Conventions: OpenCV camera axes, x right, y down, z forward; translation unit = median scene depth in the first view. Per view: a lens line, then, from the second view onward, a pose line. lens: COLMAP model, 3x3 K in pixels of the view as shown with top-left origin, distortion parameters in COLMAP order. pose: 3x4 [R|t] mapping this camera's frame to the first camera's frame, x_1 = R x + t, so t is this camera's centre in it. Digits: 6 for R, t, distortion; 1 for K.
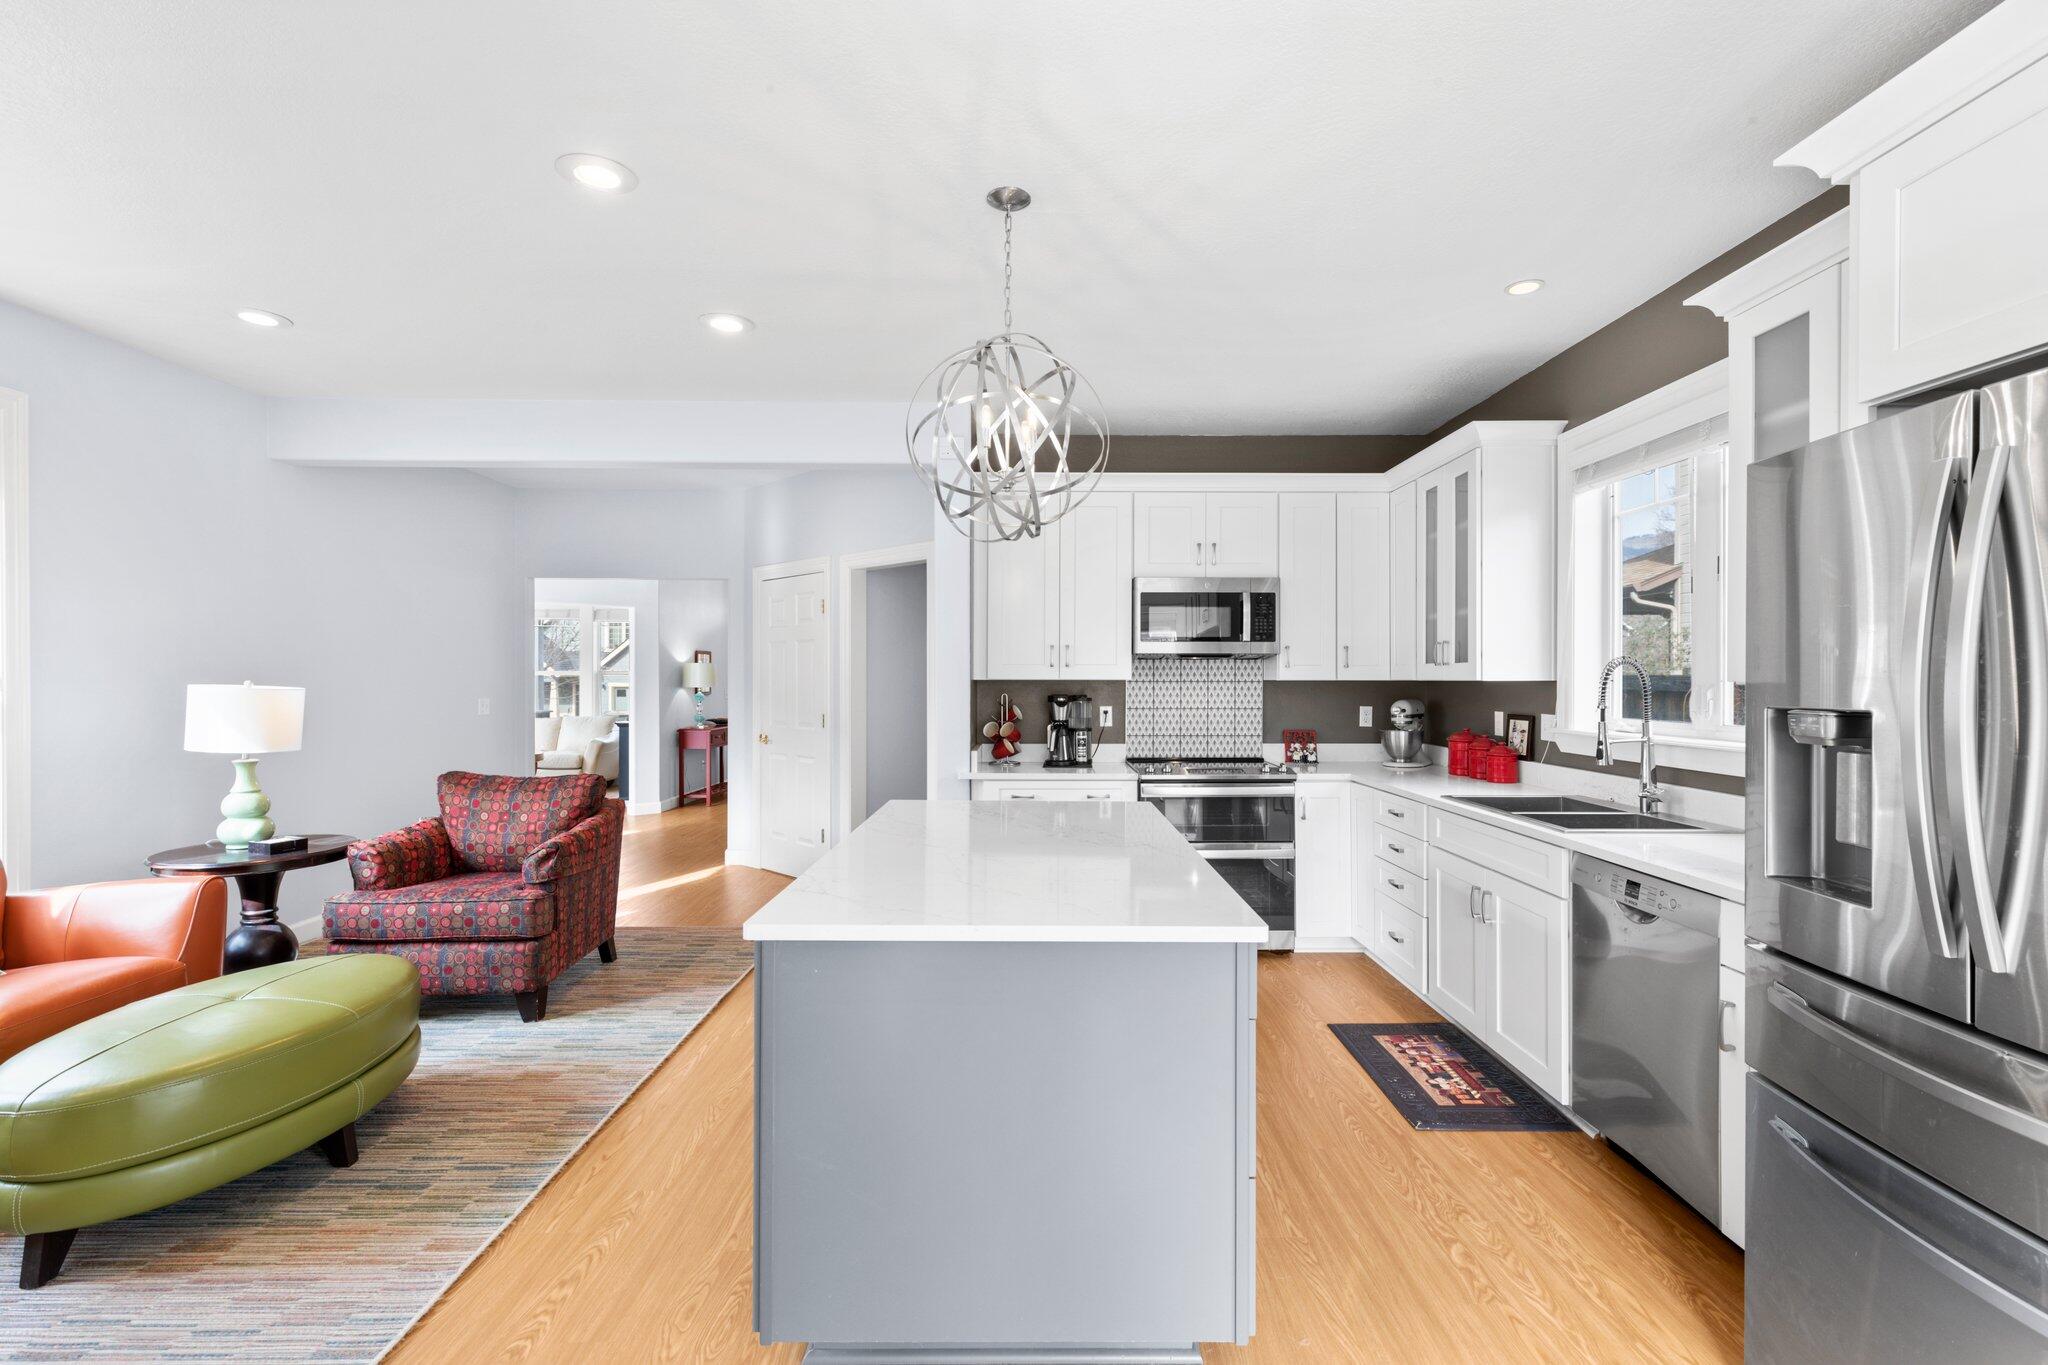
lens RADIAL K [[914.3, 0, 1035.8], [0, 914.3, 681.5], [0, 0, 1]] dist [0.007634, -0.000941]
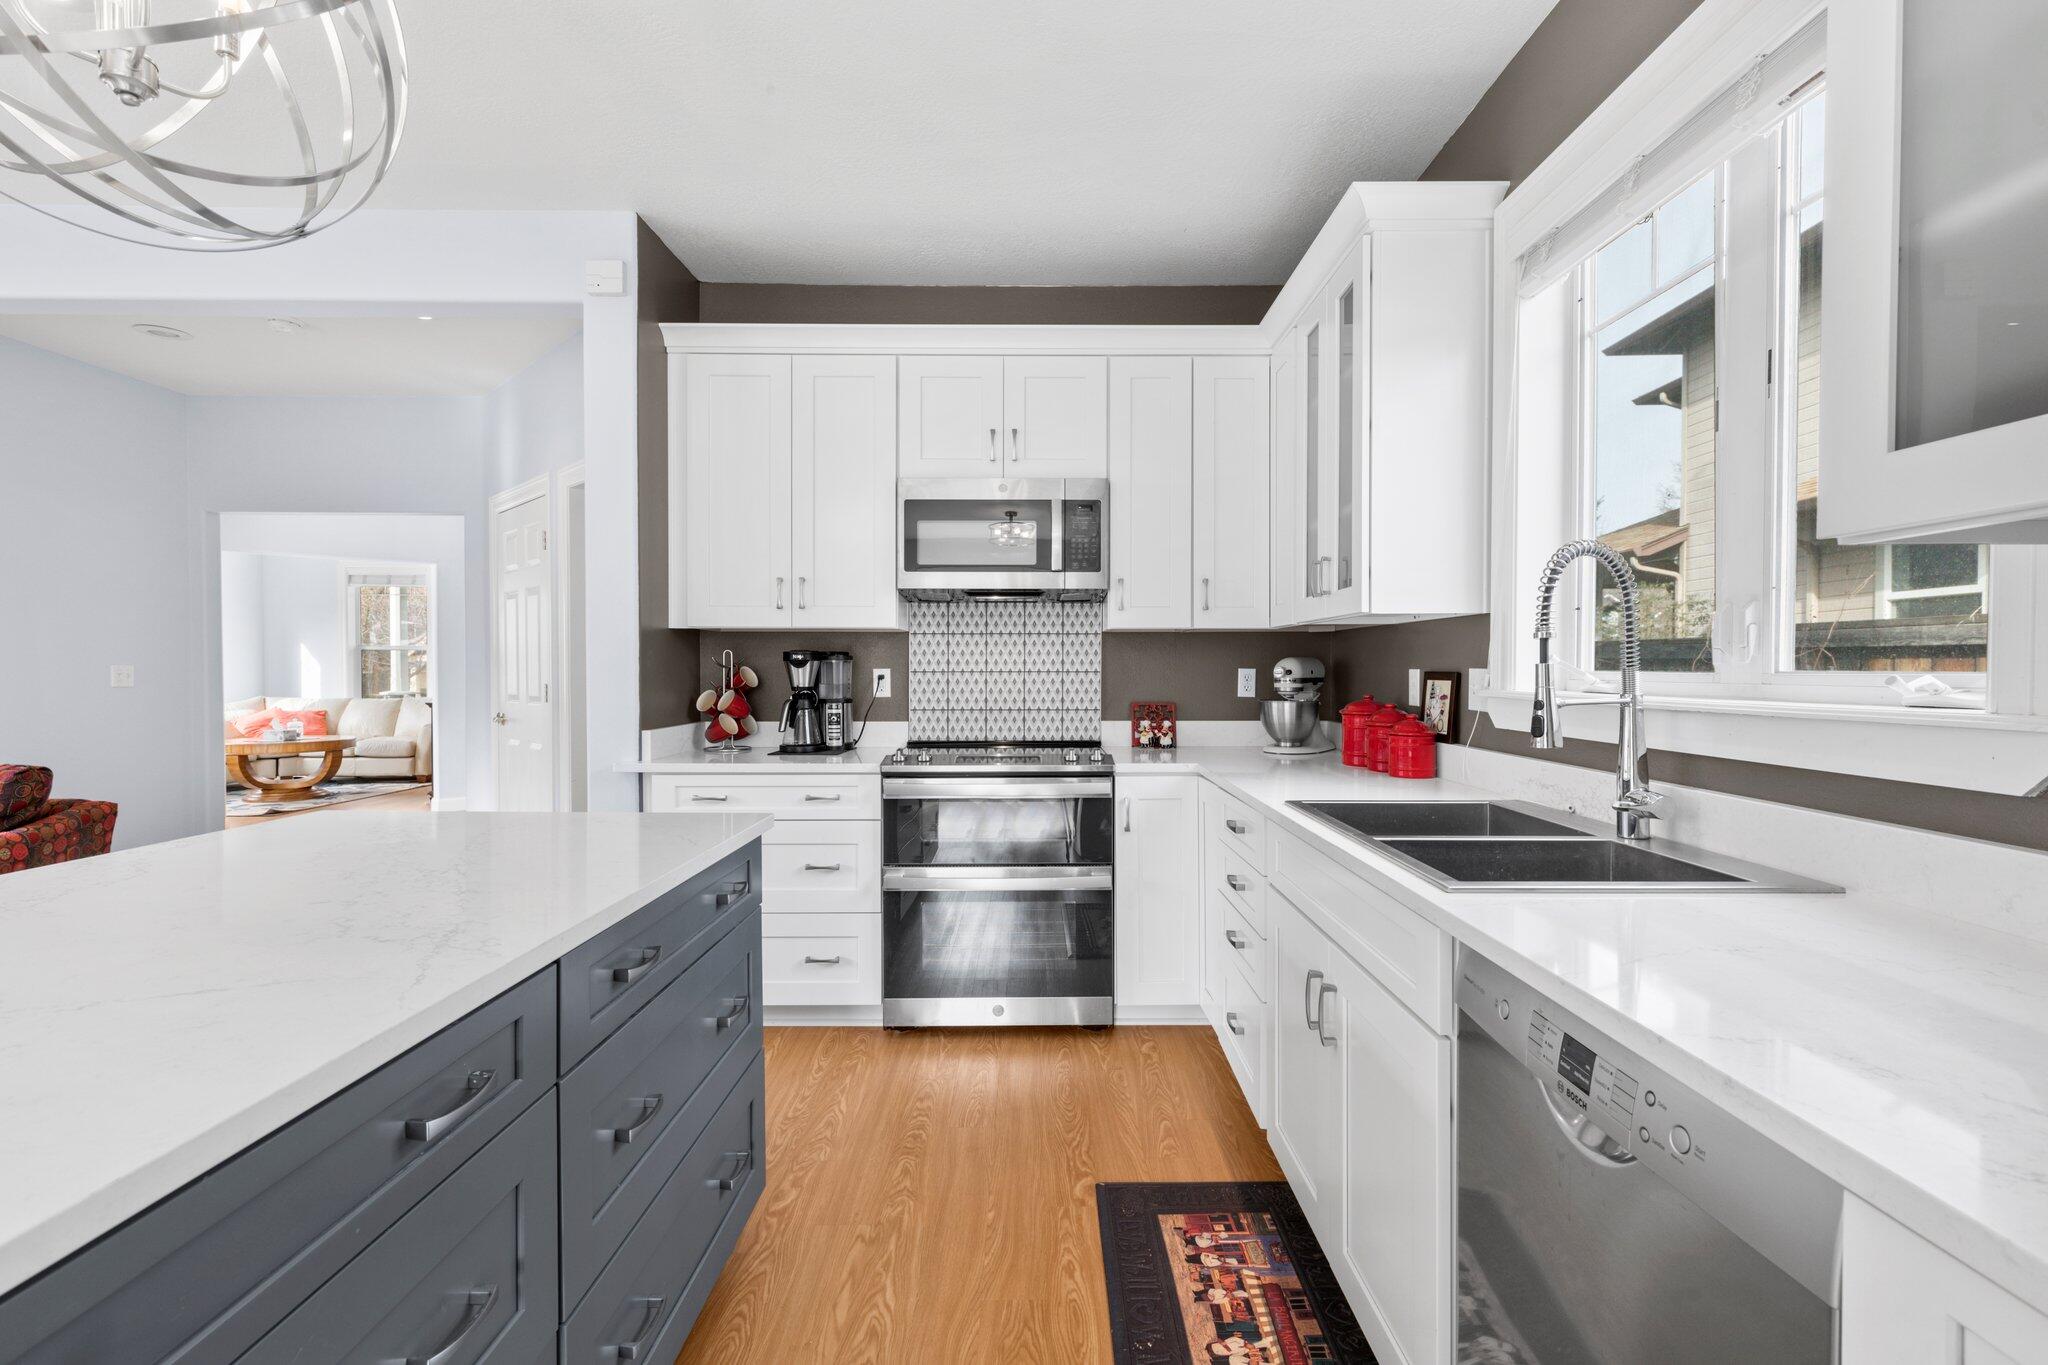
lens RADIAL K [[914.3, 0, 1033.7], [0, 914.3, 680.1], [0, 0, 1]] dist [0.007634, -0.000941]
pose [[0.999992, -0.000654, -0.004046, 0.246483], [0.000699, 0.999939, 0.011029, 0.034948], [0.004039, -0.011032, 0.999931, 0.357414]]
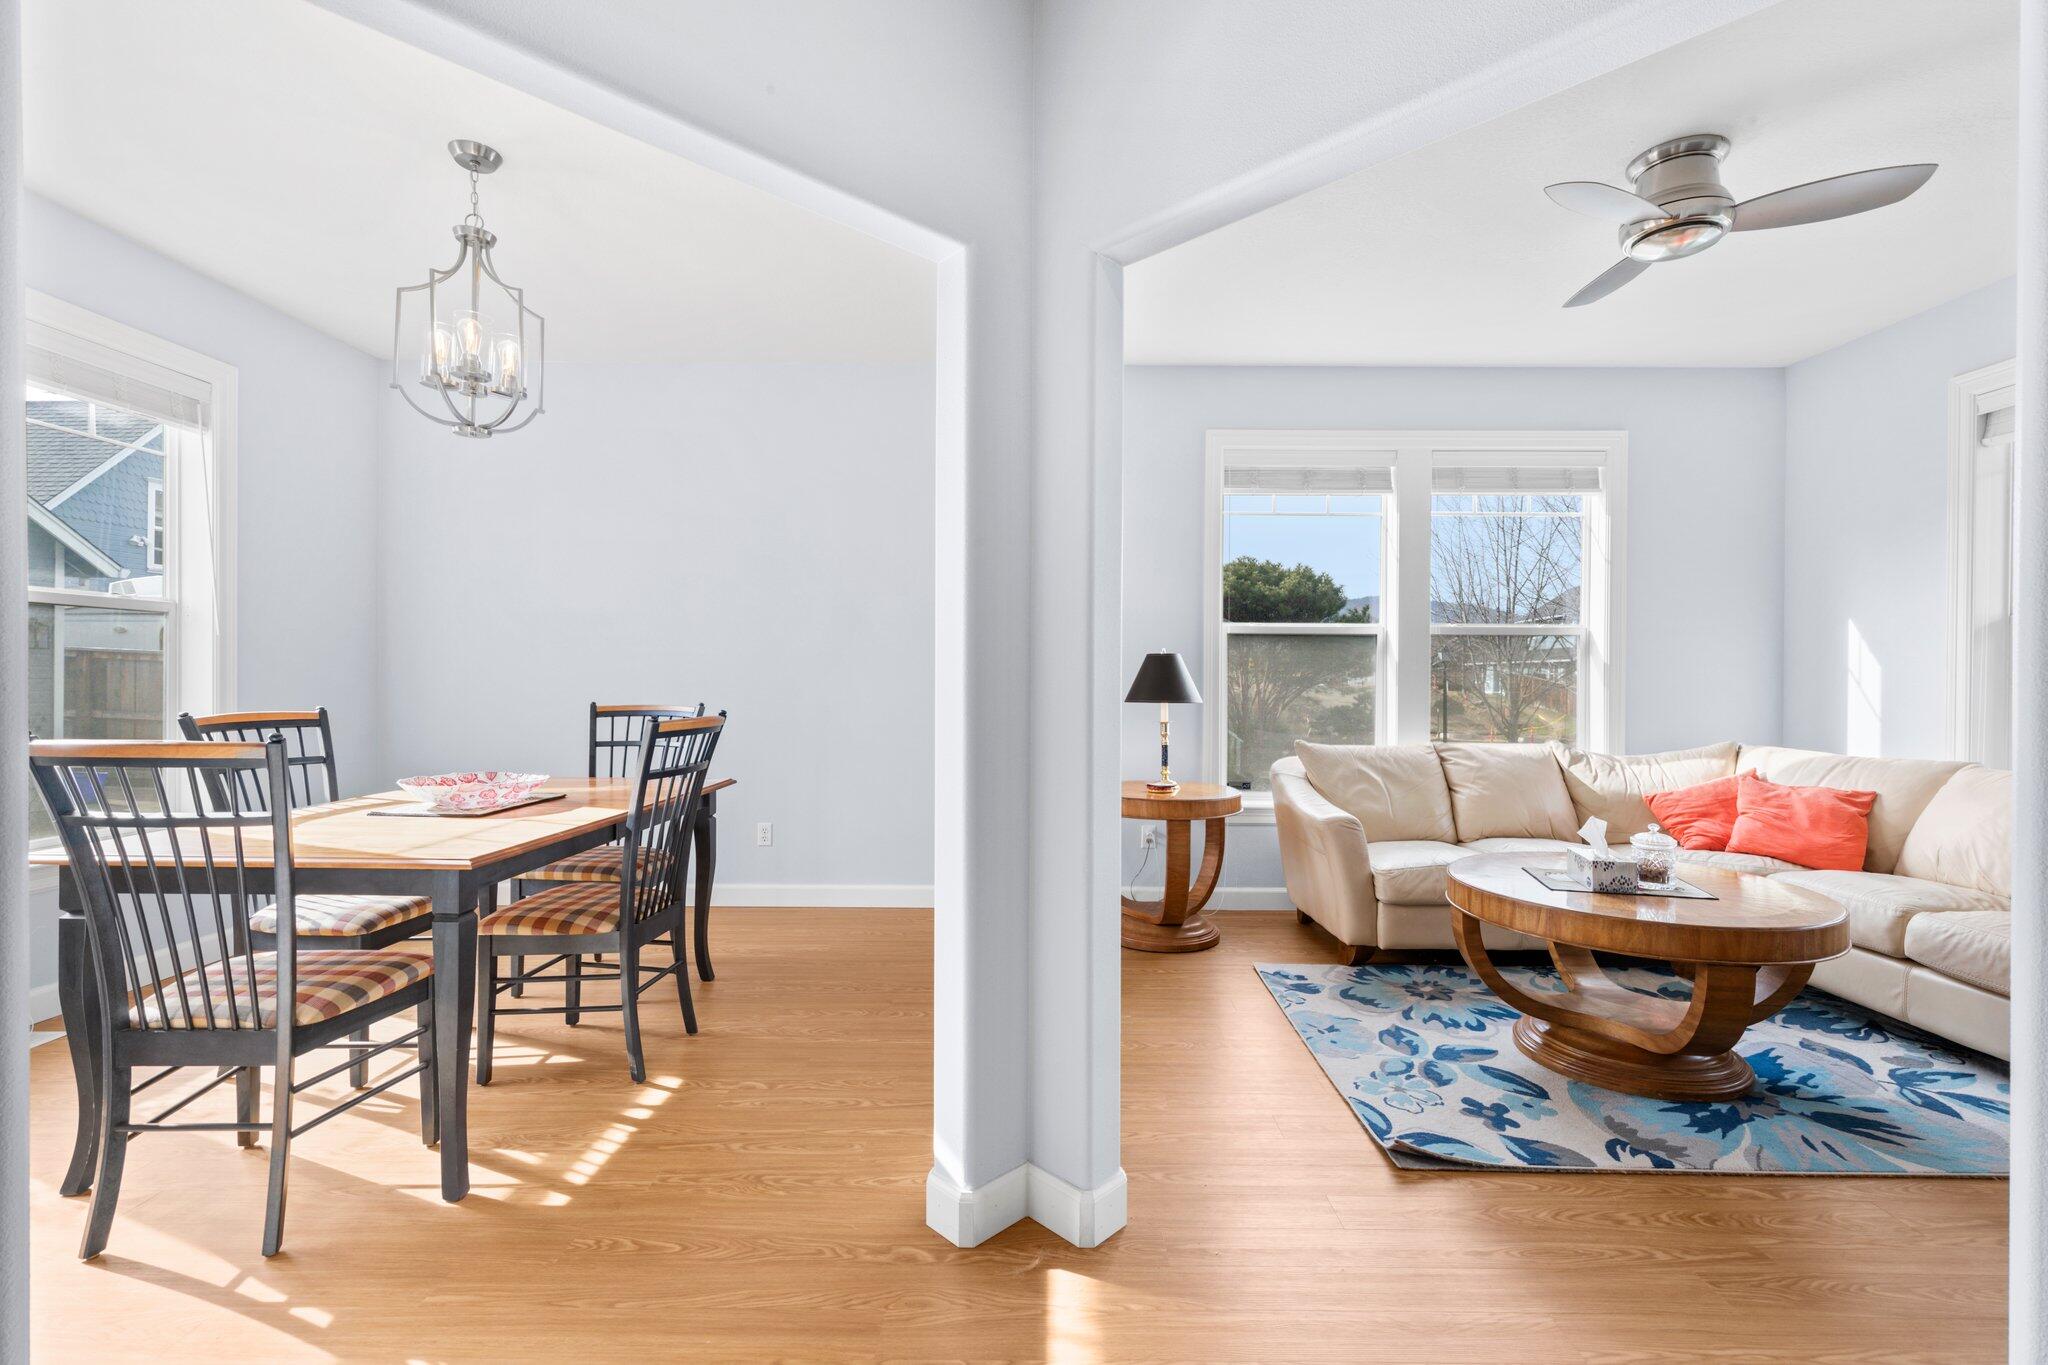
lens RADIAL K [[914.3, 0, 1026.2], [0, 914.3, 679.8], [0, 0, 1]] dist [0.007634, -0.000941]
pose [[-0.017612, 0.003742, -0.999838, -0.720064], [-0.004468, 0.999983, 0.003822, 0.032644], [0.999835, 0.004535, -0.017595, 1.942113]]
